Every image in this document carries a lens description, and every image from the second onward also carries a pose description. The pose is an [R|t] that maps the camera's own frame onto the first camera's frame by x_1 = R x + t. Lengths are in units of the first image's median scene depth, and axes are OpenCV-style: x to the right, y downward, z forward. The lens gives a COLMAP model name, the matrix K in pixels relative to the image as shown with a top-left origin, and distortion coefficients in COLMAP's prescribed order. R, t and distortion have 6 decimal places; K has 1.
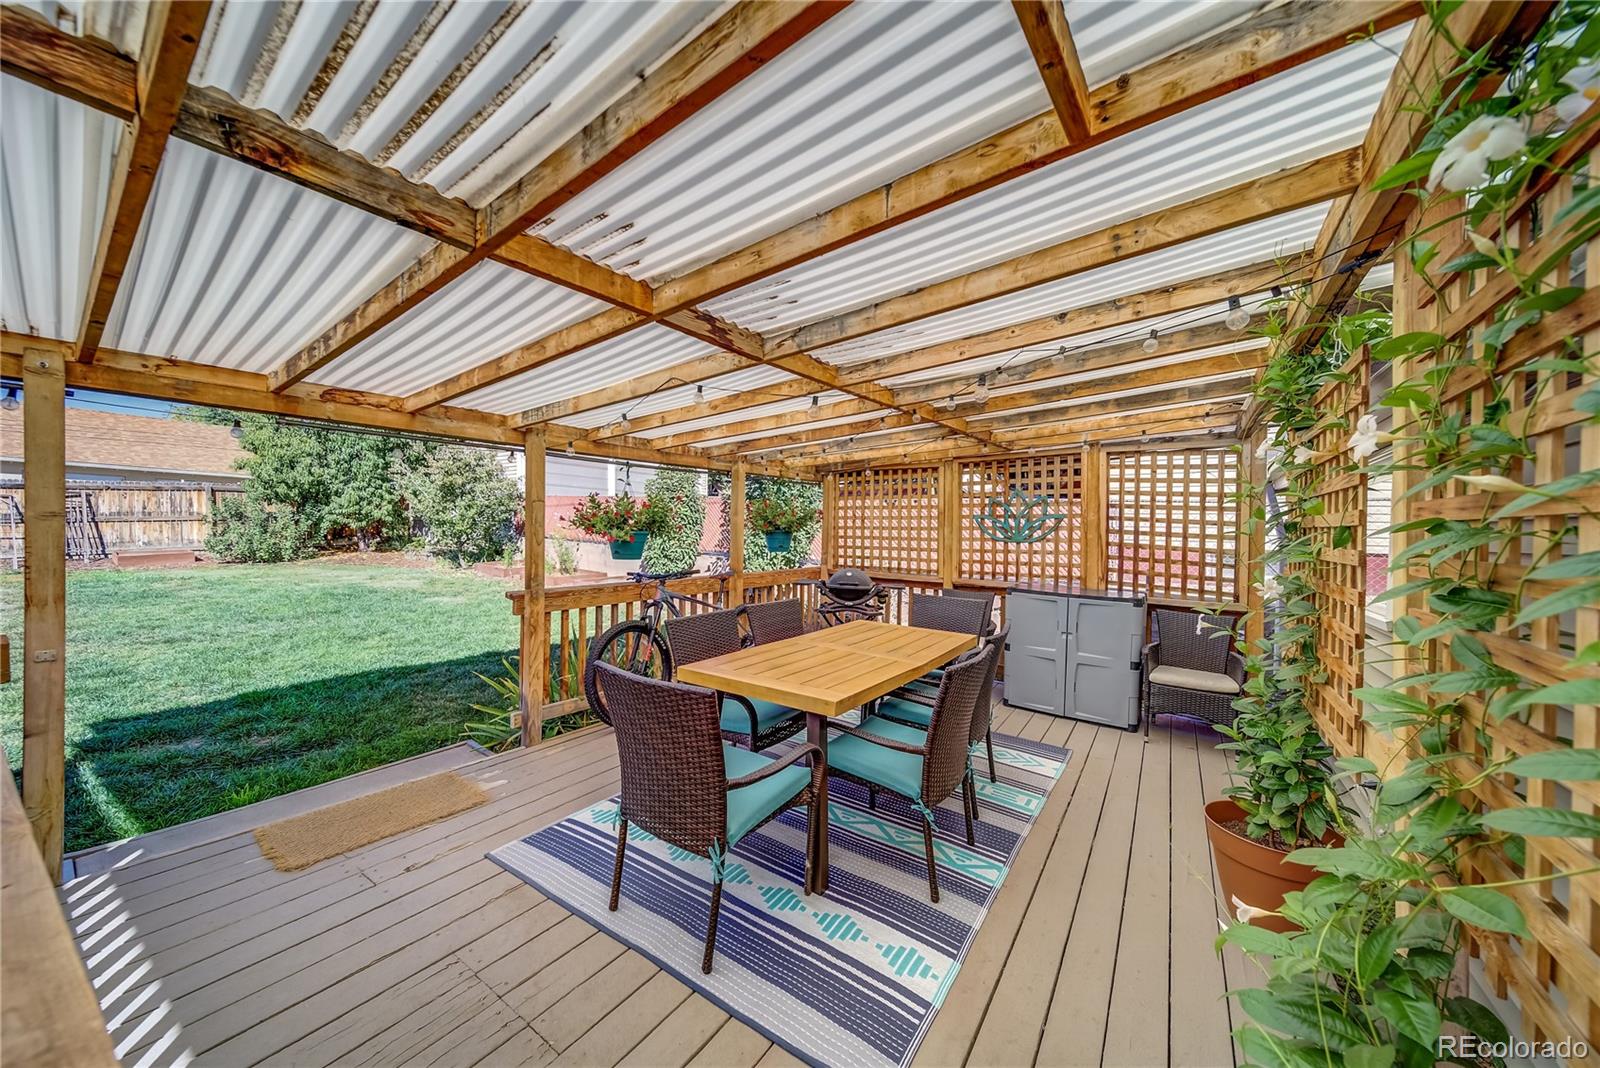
lens RADIAL K [[581.7, 0, 780.9], [0, 581.7, 536.1], [0, 0, 1]] dist [0.001039, -0.000007]
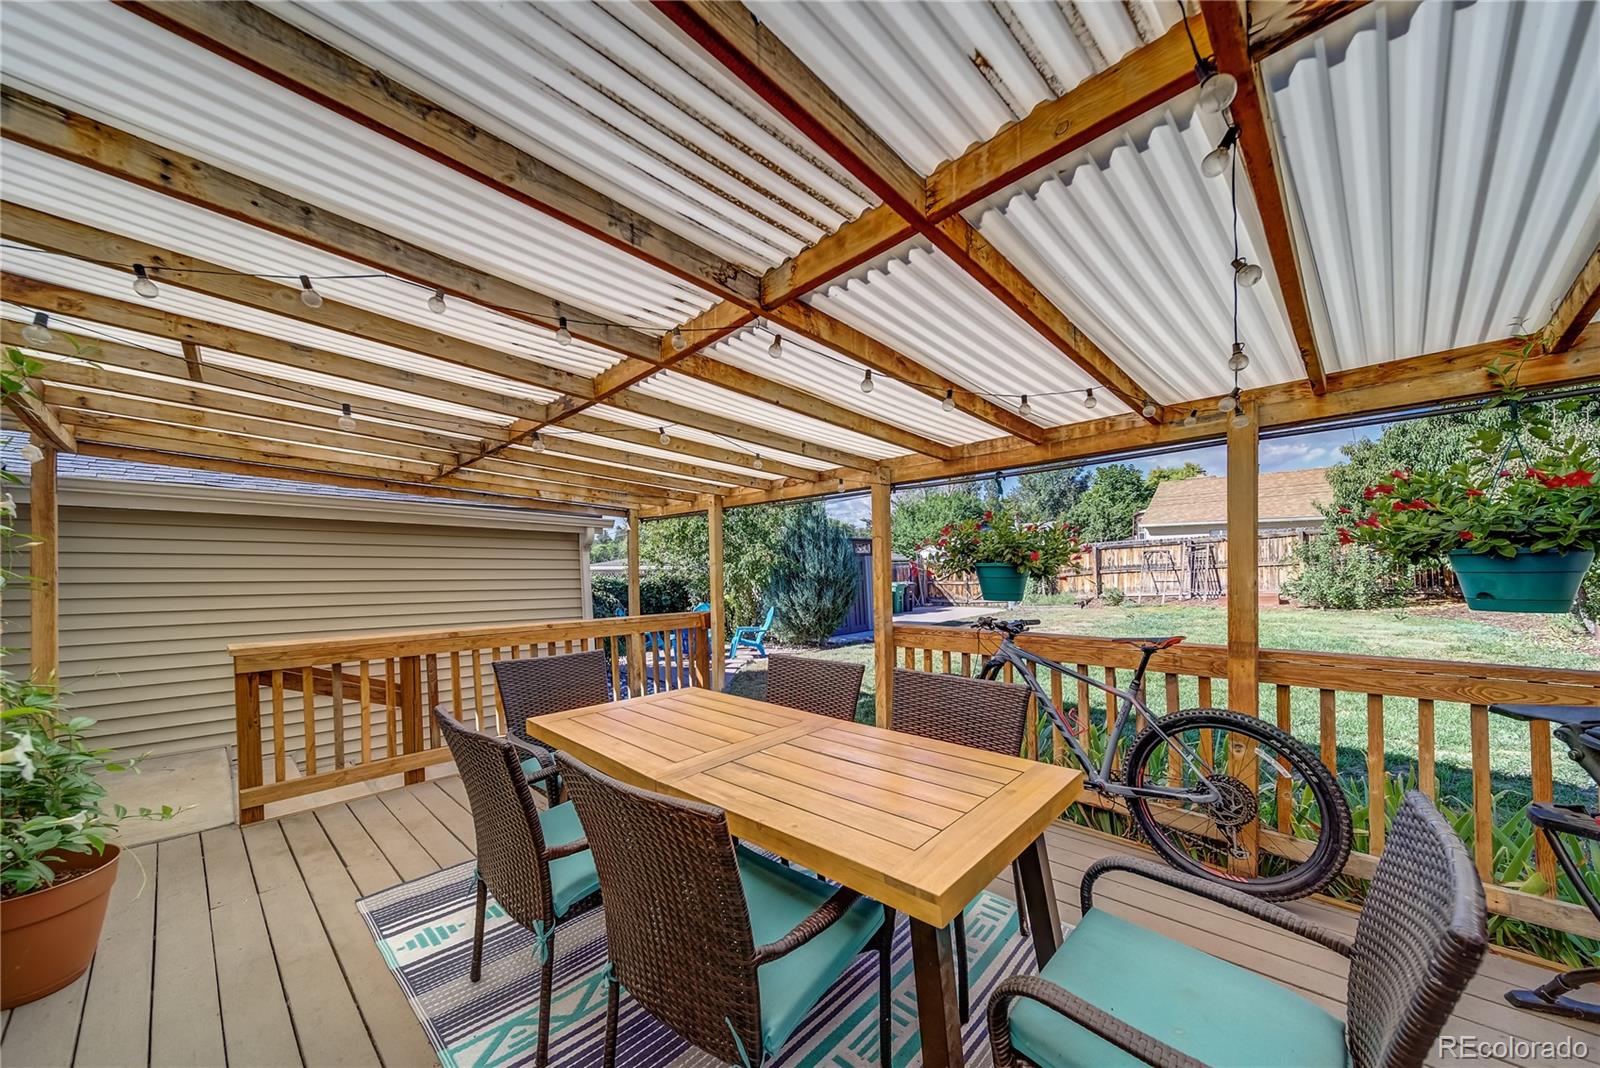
lens RADIAL K [[581.7, 0, 780.9], [0, 581.7, 536.1], [0, 0, 1]] dist [0.001039, -0.000007]
pose [[-0.178952, -0.073674, -0.981095, 0.435541], [-0.008332, 0.997270, -0.073369, 0.012752], [0.983823, -0.004955, -0.179077, 0.649563]]
